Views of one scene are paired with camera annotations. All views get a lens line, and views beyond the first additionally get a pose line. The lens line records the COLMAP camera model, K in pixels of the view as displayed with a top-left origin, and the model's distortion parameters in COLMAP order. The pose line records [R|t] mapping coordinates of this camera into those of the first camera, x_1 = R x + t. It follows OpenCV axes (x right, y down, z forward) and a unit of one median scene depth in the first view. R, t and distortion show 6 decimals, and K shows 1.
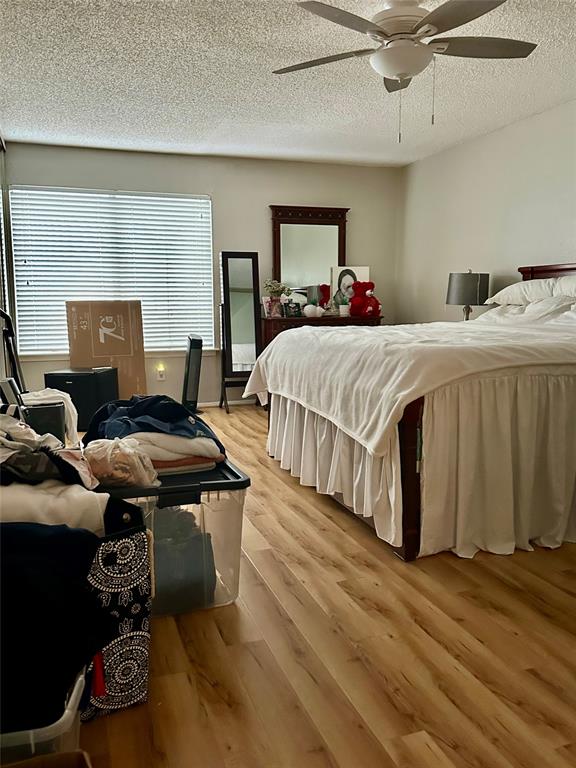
lens RADIAL K [[616.1, 0, 289.9], [0, 616.1, 383.5], [0, 0, 1]] dist [-0.001532, 0.000754]
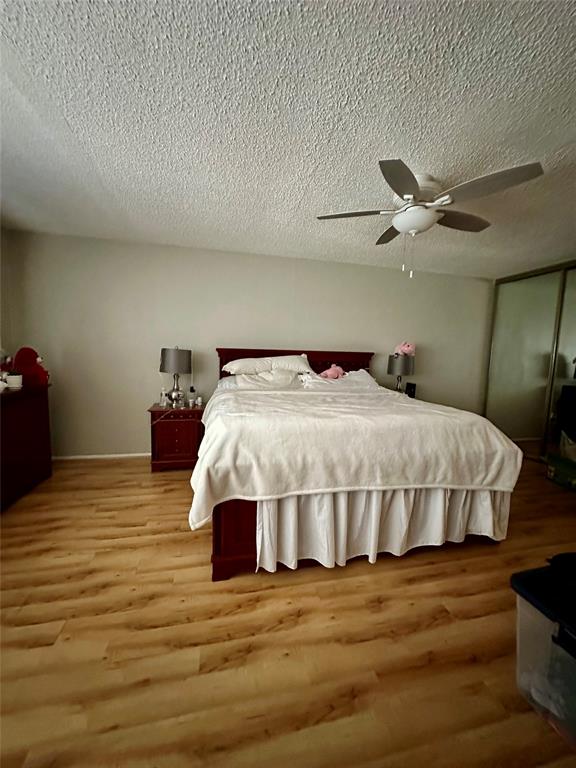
lens RADIAL K [[305.1, 0, 287.2], [0, 305.1, 385.4], [0, 0, 1]] dist [-0.001695, -0.000243]
pose [[0.108459, -0.048689, 0.992908, -0.495418], [0.107380, 0.993530, 0.036990, -0.159515], [-0.988284, 0.102607, 0.112986, 1.109457]]
